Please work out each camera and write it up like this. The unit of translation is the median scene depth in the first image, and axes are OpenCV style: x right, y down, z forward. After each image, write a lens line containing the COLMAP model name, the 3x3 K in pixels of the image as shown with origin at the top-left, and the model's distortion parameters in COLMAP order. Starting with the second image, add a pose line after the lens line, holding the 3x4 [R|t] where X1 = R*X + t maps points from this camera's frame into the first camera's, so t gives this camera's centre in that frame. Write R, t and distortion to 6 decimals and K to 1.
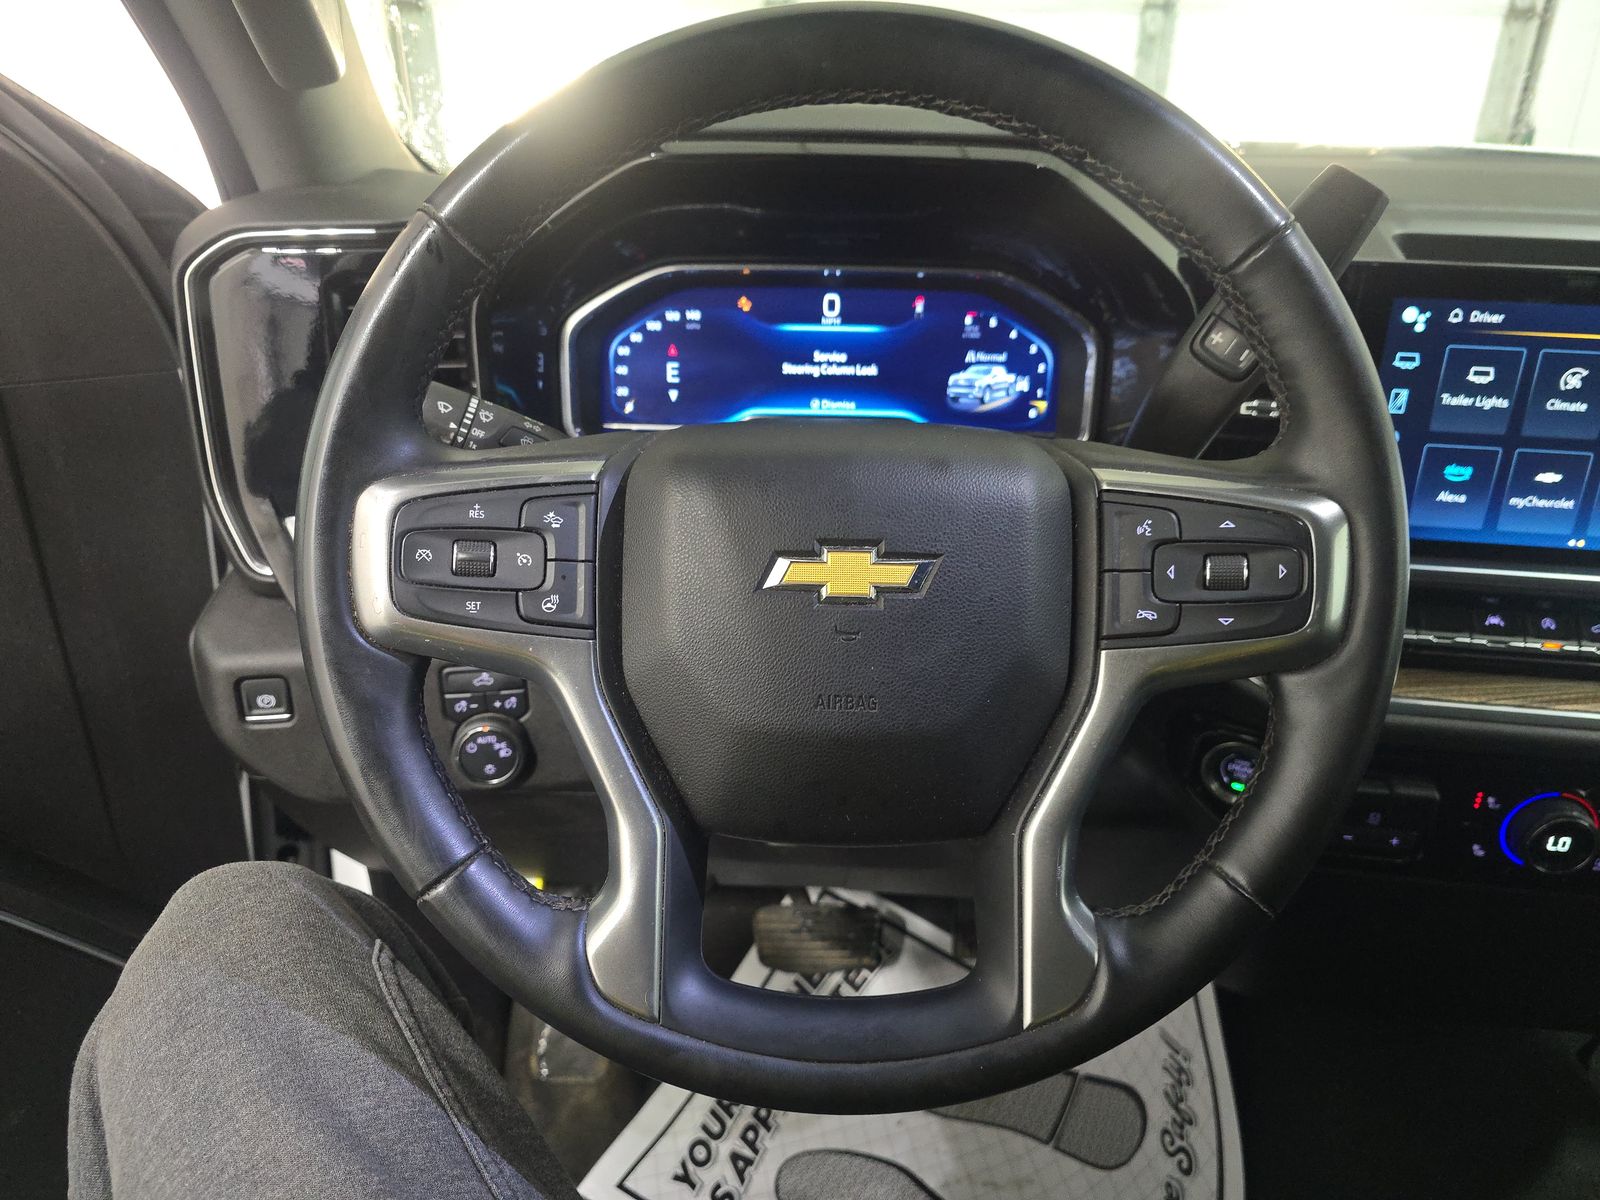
lens RADIAL K [[1087.6, 0, 800.0], [0, 1087.6, 600.0], [0, 0, 1]] dist [0.007163, -0.001459]
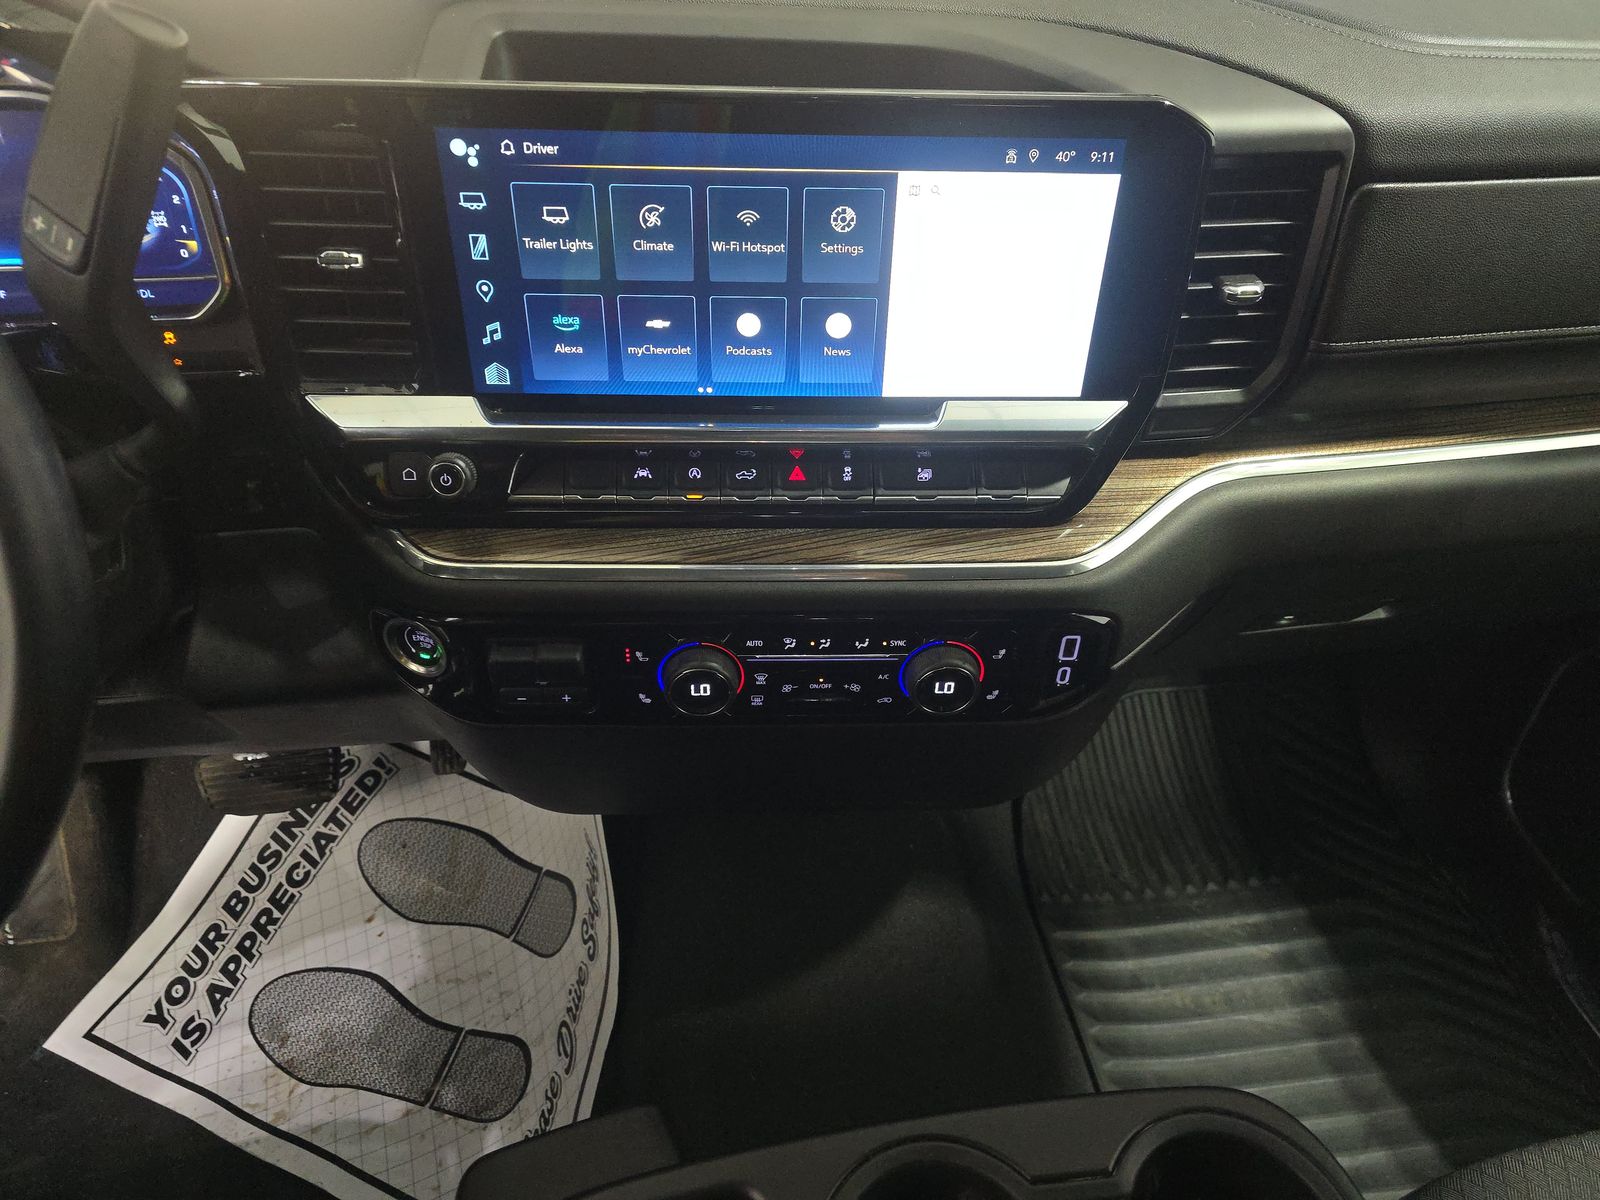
lens RADIAL K [[1071.1, 0, 795.7], [0, 1071.1, 598.7], [0, 0, 1]] dist [0.057804, -0.051022]
pose [[0.985647, -0.100350, 0.135760, 0.553437], [0.064815, 0.967468, 0.244552, -0.086470], [-0.155884, -0.232242, 0.960085, 0.026677]]
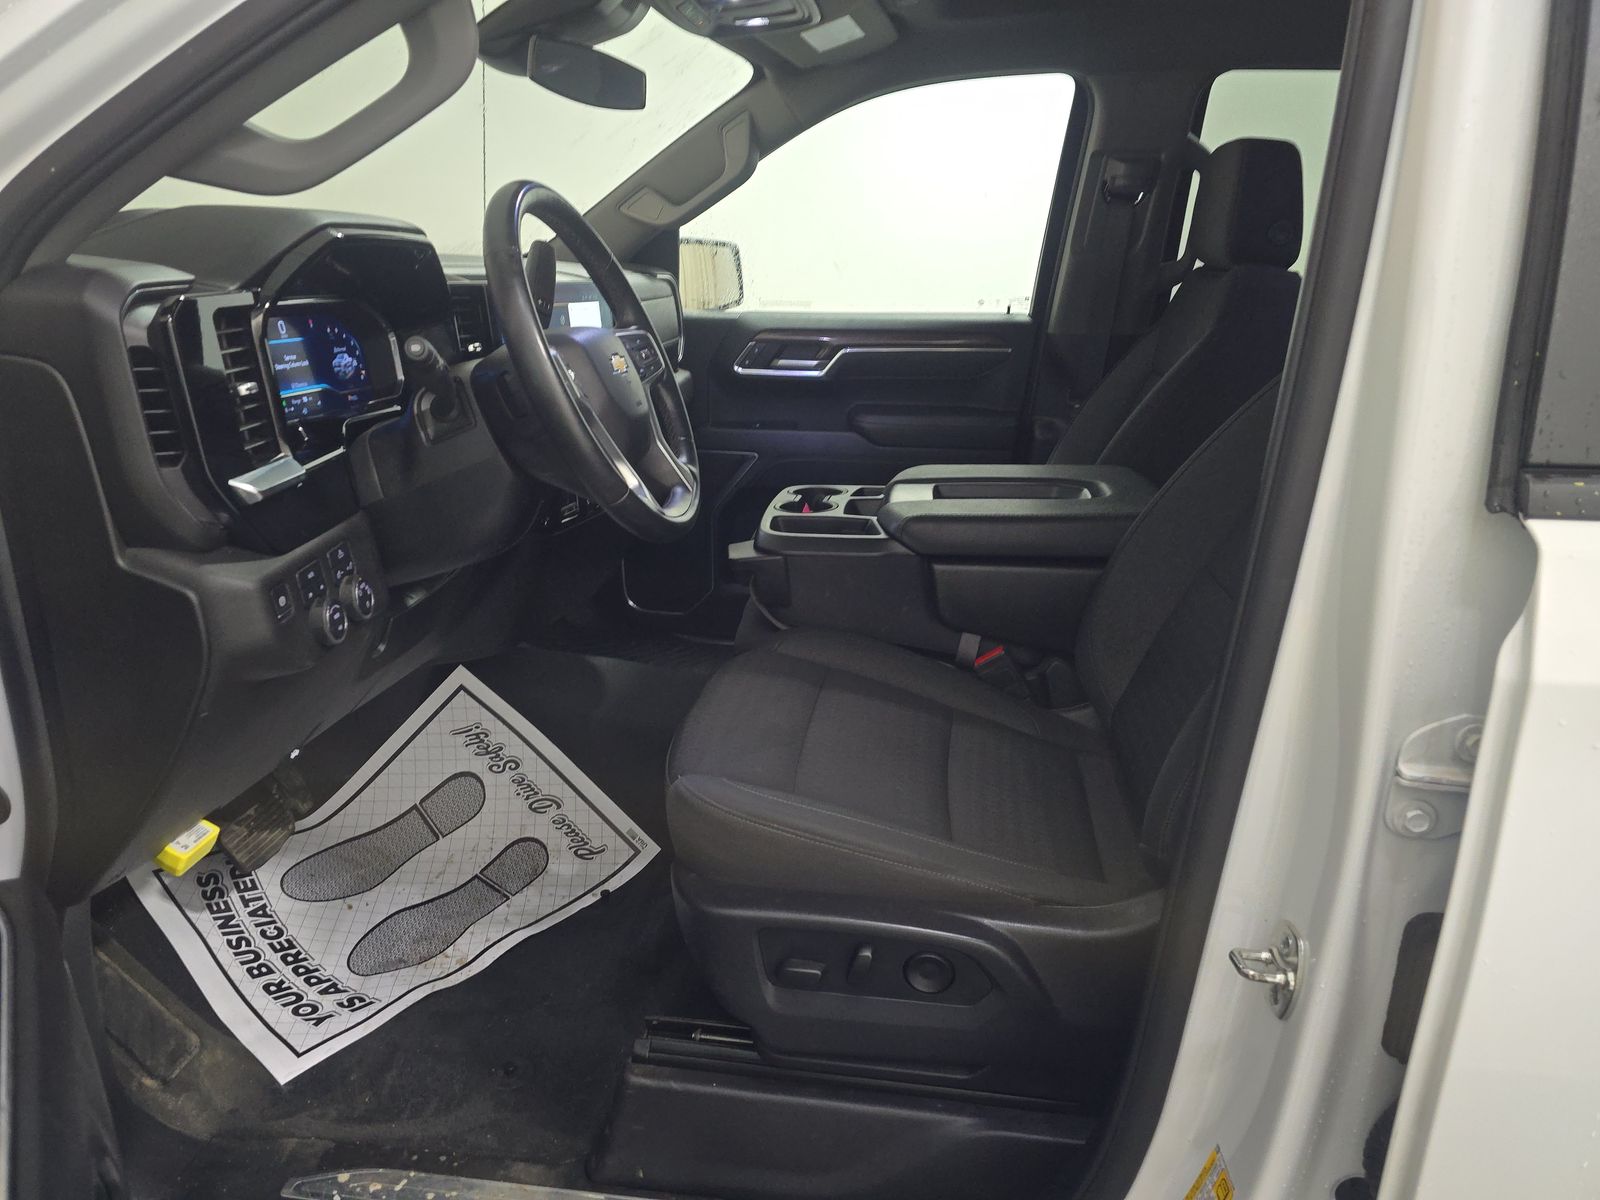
lens RADIAL K [[1071.1, 0, 795.7], [0, 1071.1, 598.7], [0, 0, 1]] dist [0.057804, -0.051022]
pose [[0.115294, -0.308396, 0.944245, -1.566960], [0.399498, 0.884714, 0.240174, 0.014682], [-0.909455, 0.349533, 0.225205, 0.047294]]
